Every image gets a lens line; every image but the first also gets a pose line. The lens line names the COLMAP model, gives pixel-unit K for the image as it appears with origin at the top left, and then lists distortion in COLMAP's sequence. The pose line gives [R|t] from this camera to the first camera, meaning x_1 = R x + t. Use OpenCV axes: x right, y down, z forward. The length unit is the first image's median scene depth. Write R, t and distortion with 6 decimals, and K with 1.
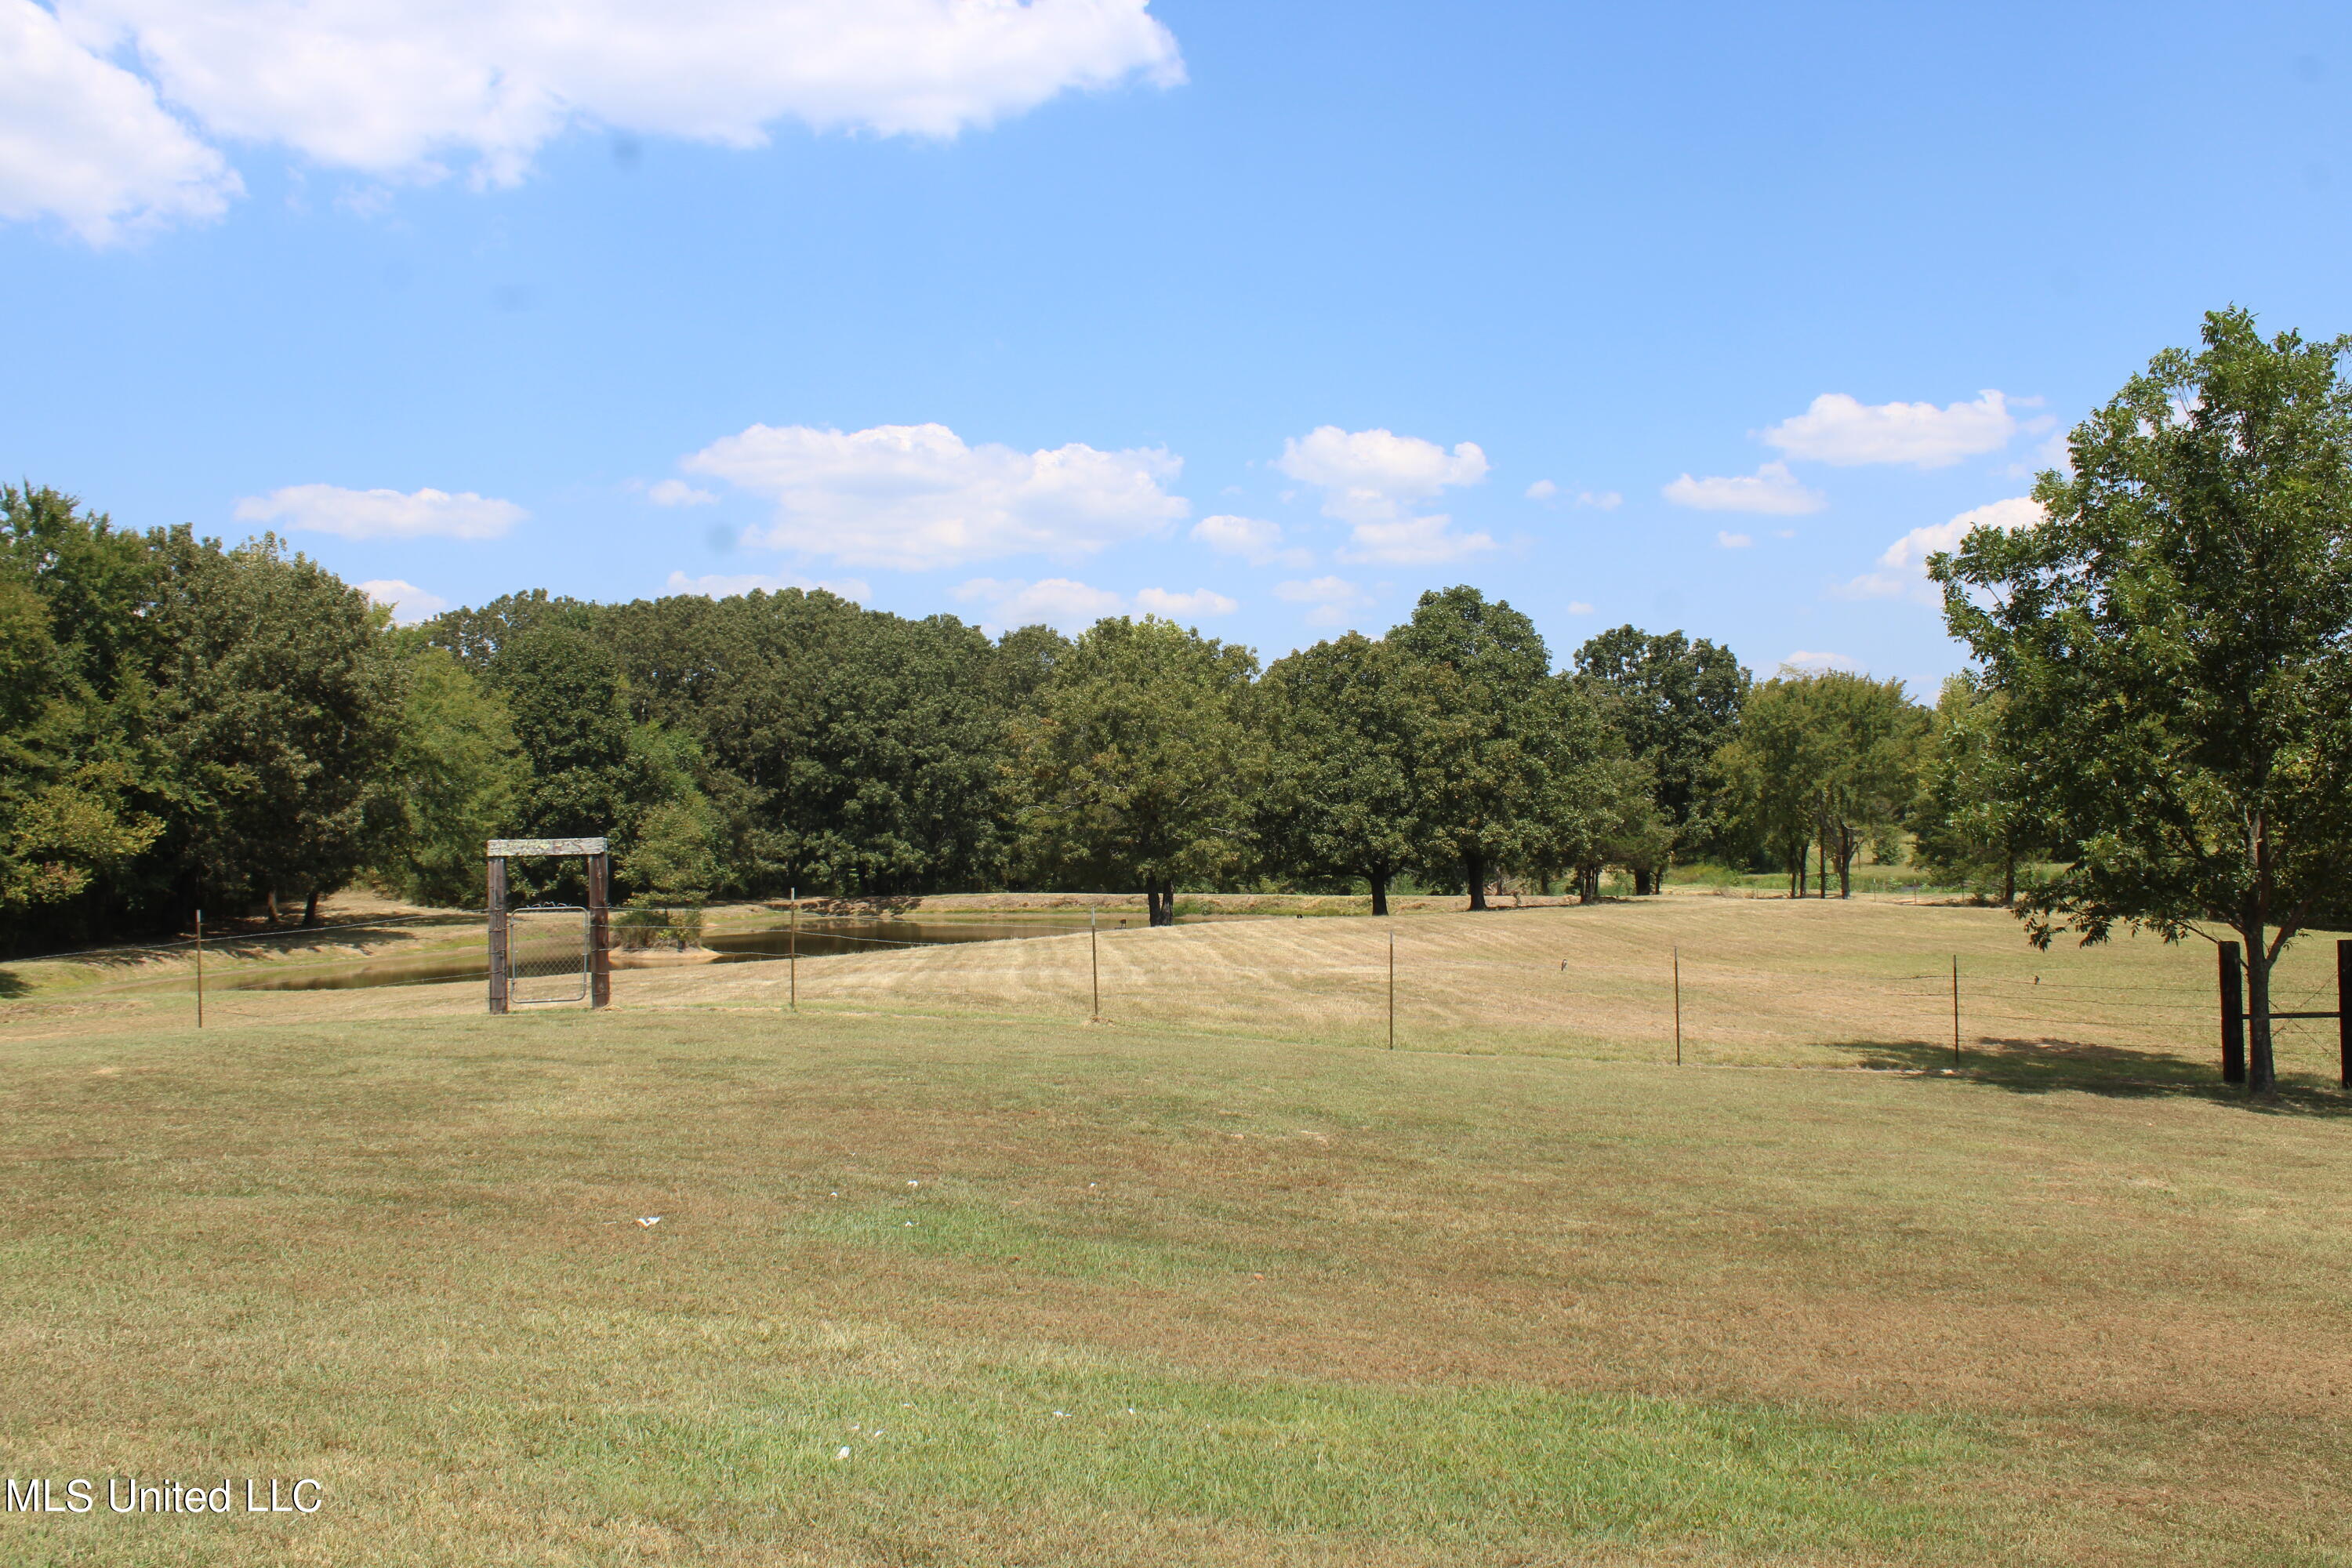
lens RADIAL K [[2055.4, 0, 1174.9], [0, 2055.4, 657.0], [0, 0, 1]] dist [-0.159259, 0.000531]
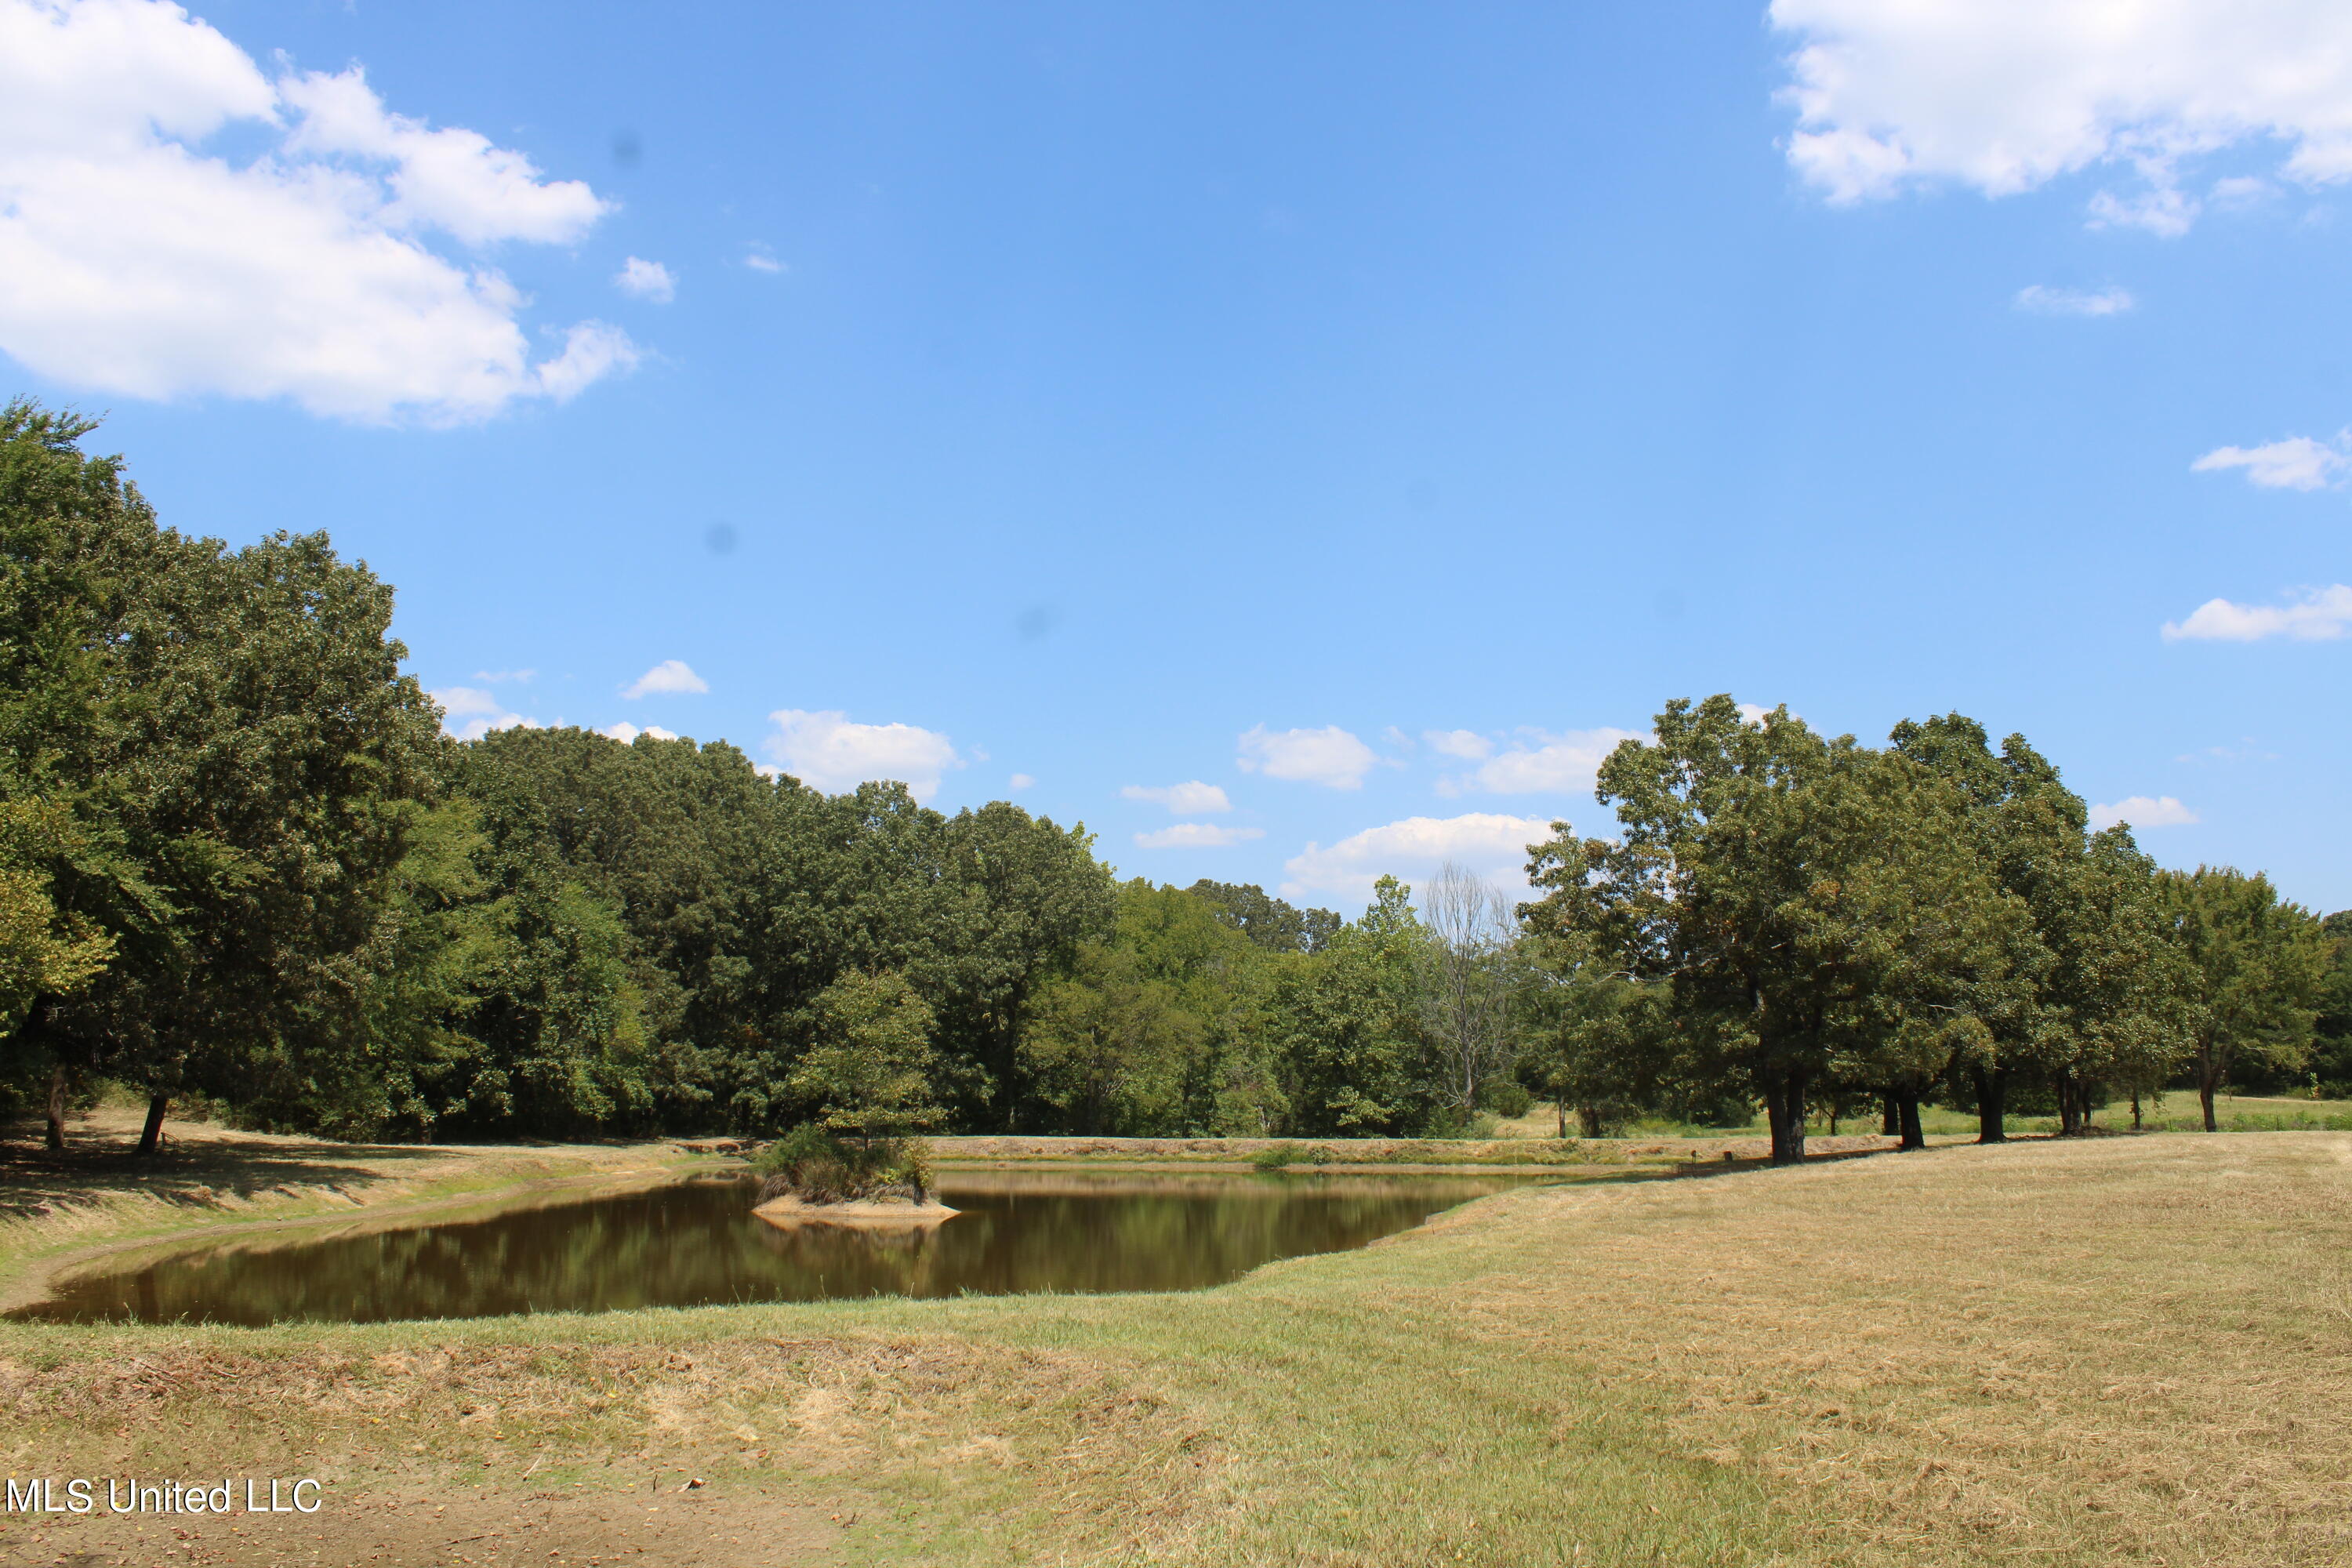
lens RADIAL K [[1968.8, 0, 1176.0], [0, 1968.8, 784.0], [0, 0, 1]] dist [-0.145123, 0.004335]
pose [[0.963314, 0.064015, 0.260632, -0.272448], [-0.043139, 0.995442, -0.085049, 0.053511], [-0.264889, 0.070686, 0.961685, 0.327919]]
